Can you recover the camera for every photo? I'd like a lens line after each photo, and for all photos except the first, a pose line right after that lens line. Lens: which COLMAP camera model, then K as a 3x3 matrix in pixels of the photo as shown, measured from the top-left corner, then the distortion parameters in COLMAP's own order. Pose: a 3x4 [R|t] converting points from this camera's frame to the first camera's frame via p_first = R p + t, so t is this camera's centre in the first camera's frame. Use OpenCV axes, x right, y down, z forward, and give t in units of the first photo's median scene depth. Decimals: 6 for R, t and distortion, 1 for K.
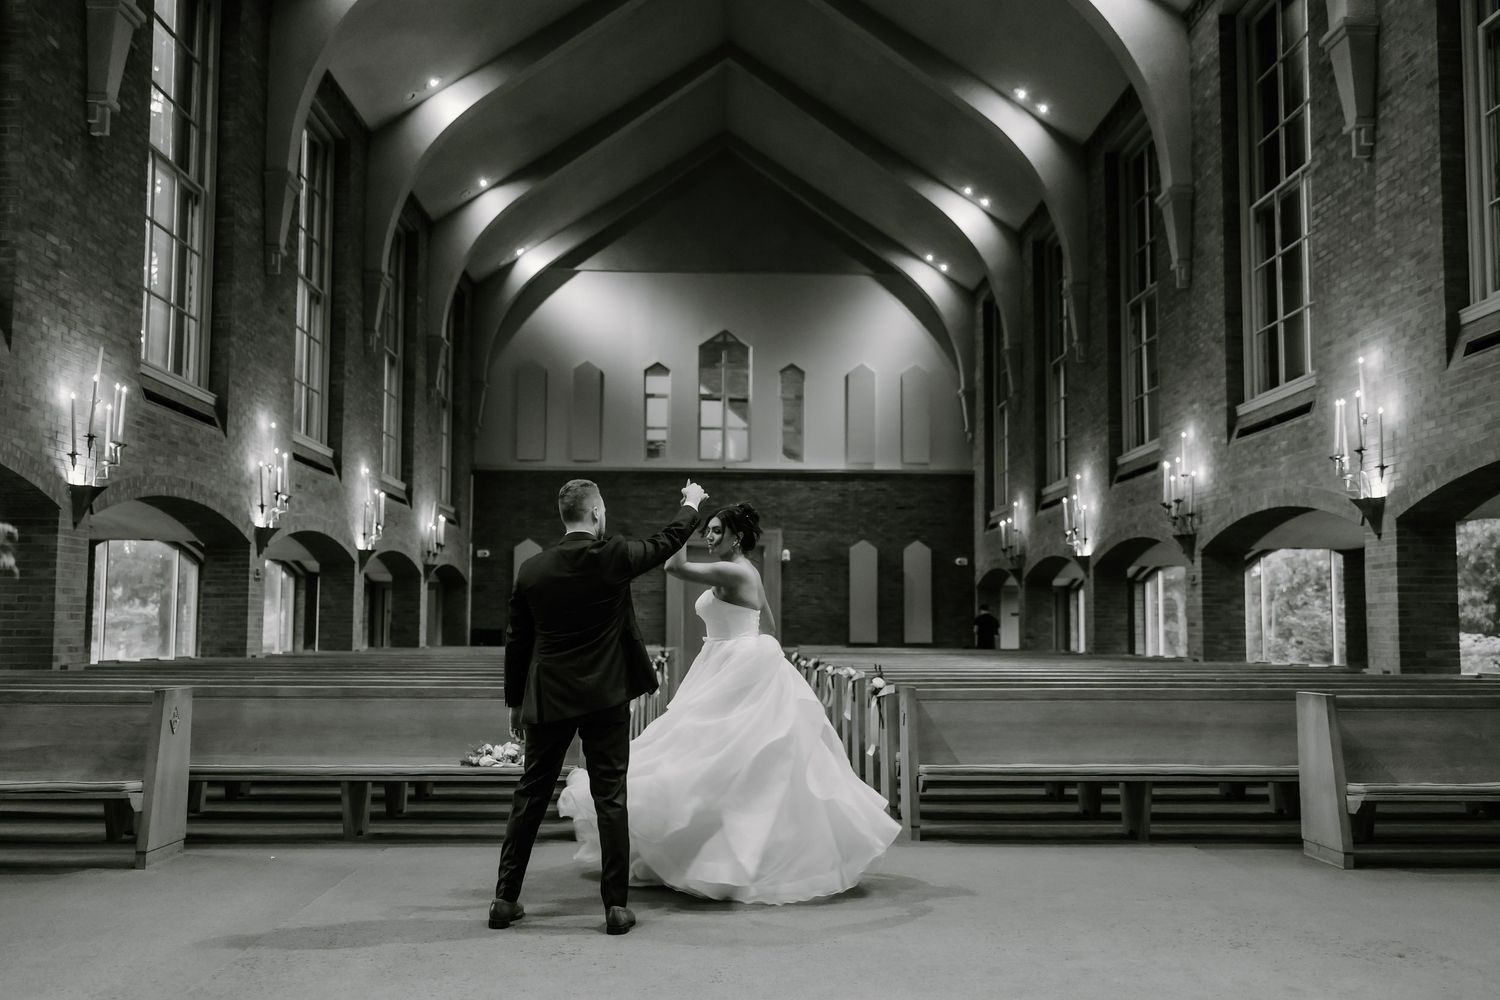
lens RADIAL K [[1214.3, 0, 750.5], [0, 1214.3, 547.1], [0, 0, 1]] dist [0.002925, 0.000298]
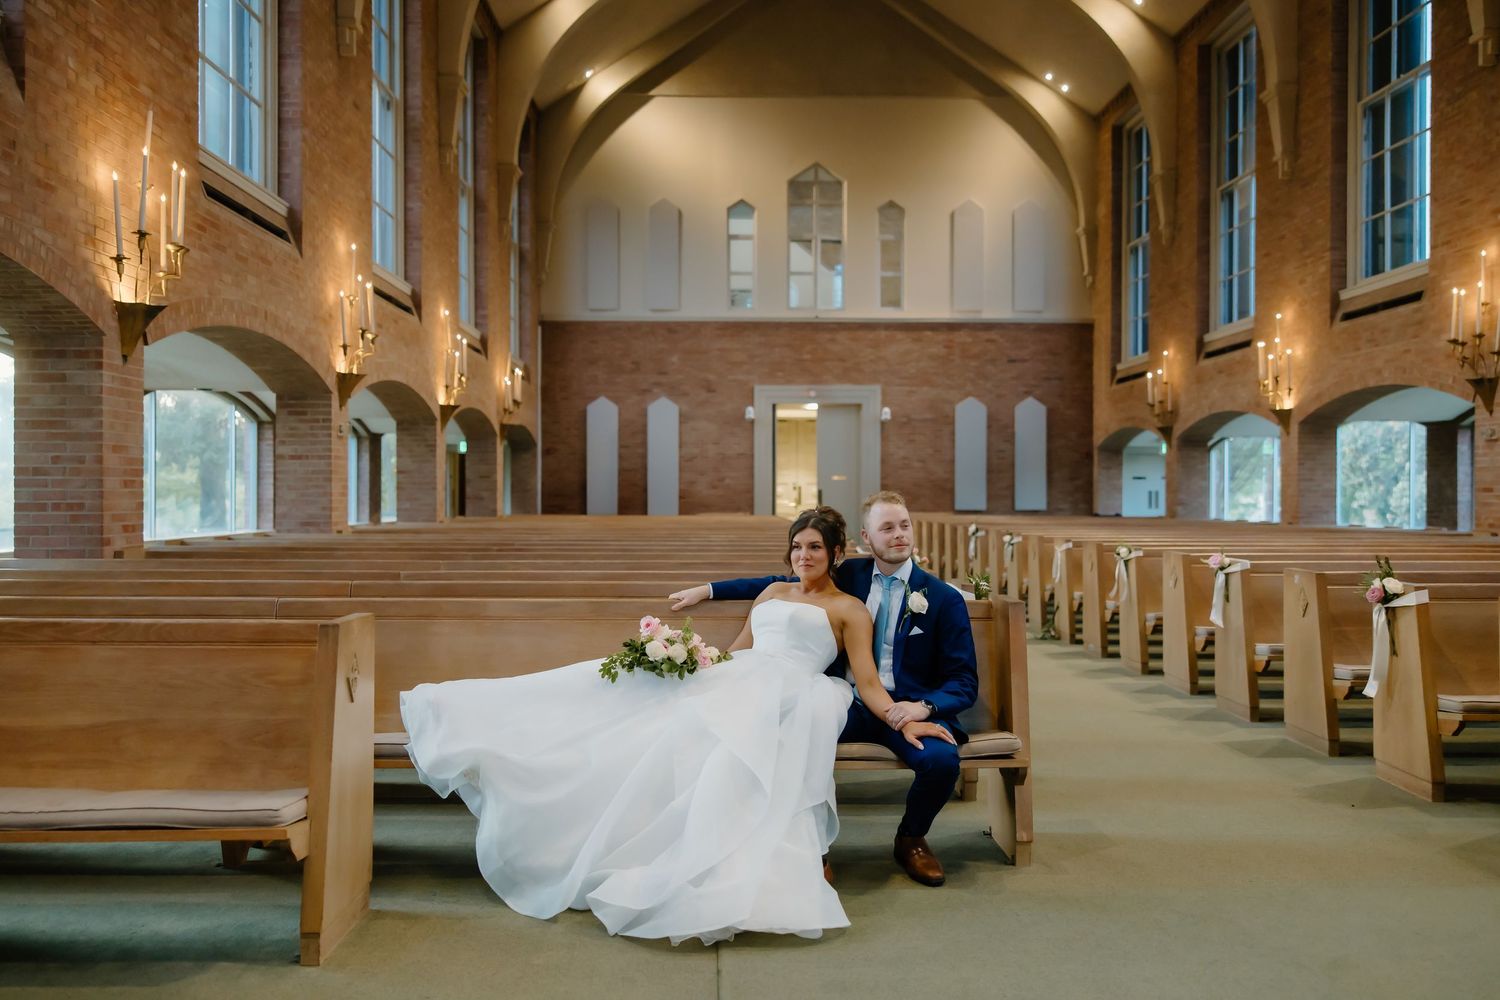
lens RADIAL K [[1208.4, 0, 750.0], [0, 1208.4, 500.0], [0, 0, 1]] dist [0.007874, -0.001981]
pose [[0.999849, -0.002349, -0.017244, -0.093928], [0.003597, 0.997348, 0.072687, 0.008294], [0.017027, -0.072738, 0.997206, 0.153905]]
